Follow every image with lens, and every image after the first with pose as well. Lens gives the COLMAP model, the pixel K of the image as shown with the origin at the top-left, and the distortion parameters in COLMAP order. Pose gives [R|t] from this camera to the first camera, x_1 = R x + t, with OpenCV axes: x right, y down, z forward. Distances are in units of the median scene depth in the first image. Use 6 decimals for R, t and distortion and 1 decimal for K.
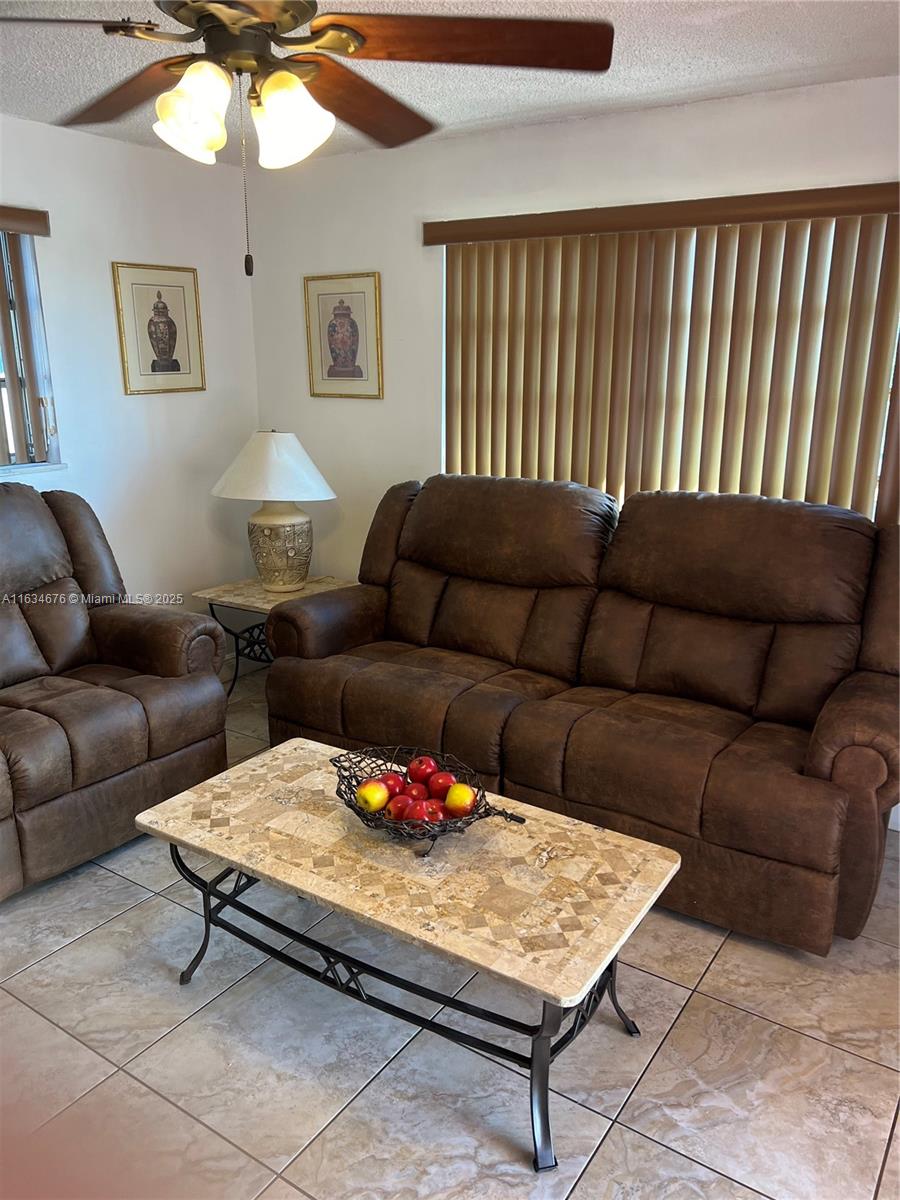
lens RADIAL K [[910.7, 0, 457.3], [0, 910.7, 608.0], [0, 0, 1]] dist [0.052664, -0.061398]
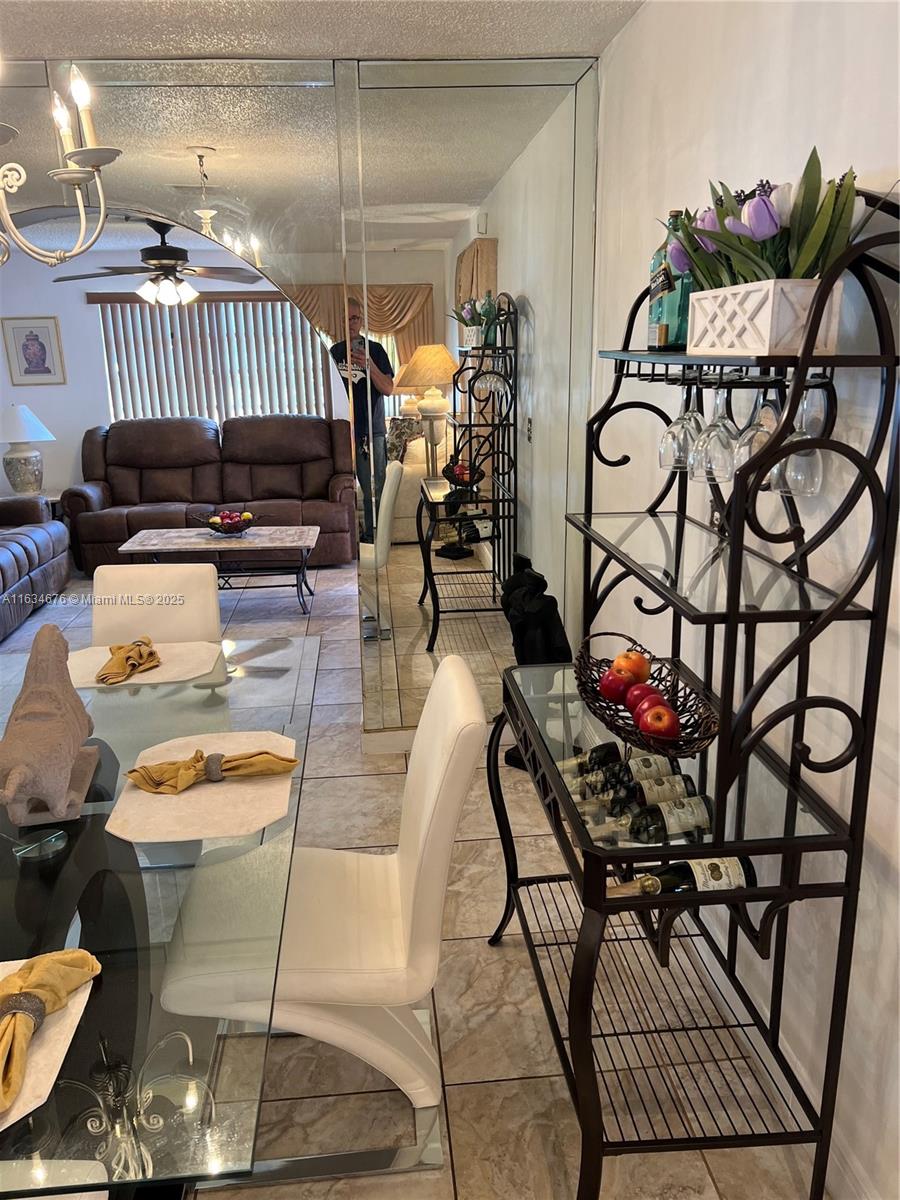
lens RADIAL K [[910.7, 0, 454.5], [0, 910.7, 600.9], [0, 0, 1]] dist [0.052664, -0.061398]
pose [[0.784699, -0.196067, 0.588052, -0.919536], [0.191908, 0.978892, 0.070297, 0.308664], [-0.589422, 0.057690, 0.805763, -1.313448]]
